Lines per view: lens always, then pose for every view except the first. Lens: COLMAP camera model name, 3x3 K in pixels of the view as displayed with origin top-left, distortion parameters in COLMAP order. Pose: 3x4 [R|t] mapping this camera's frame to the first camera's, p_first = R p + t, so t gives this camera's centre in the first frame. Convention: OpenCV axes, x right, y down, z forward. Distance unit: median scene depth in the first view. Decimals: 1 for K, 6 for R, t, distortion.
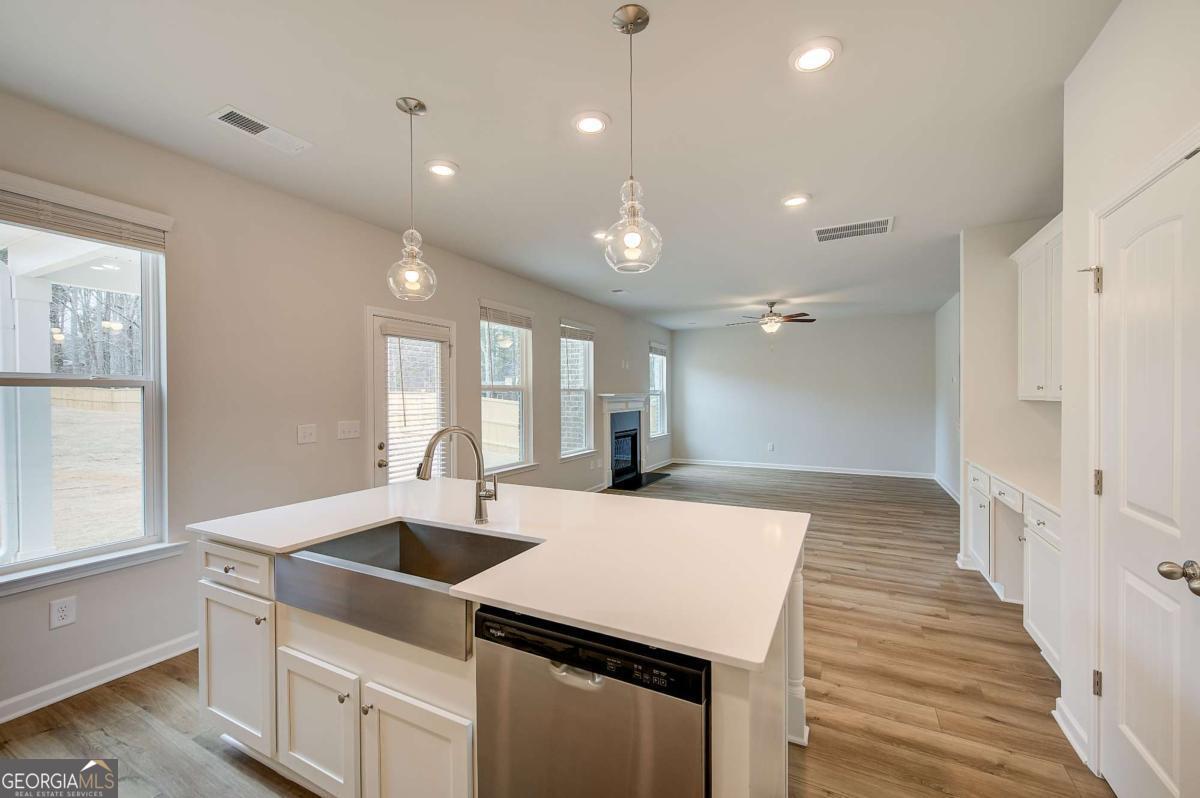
lens RADIAL K [[480.6, 0, 603.6], [0, 480.6, 399.0], [0, 0, 1]] dist [0.003374, -0.000626]
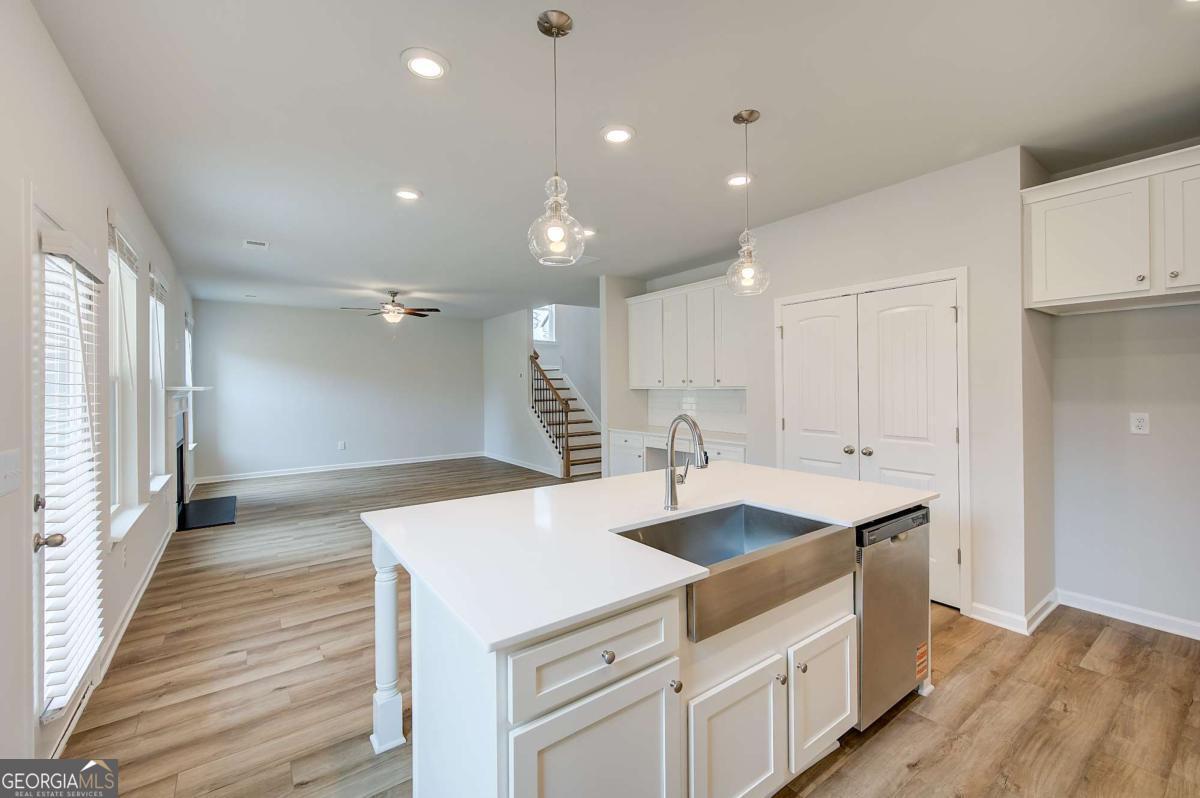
lens RADIAL K [[495.1, 0, 603.2], [0, 495.1, 382.9], [0, 0, 1]] dist [0.000013, 0.000171]
pose [[0.448380, 0.006517, 0.893819, -0.787888], [0.012220, 0.999835, -0.013420, 0.001150], [-0.893759, 0.016940, 0.448227, 0.408618]]
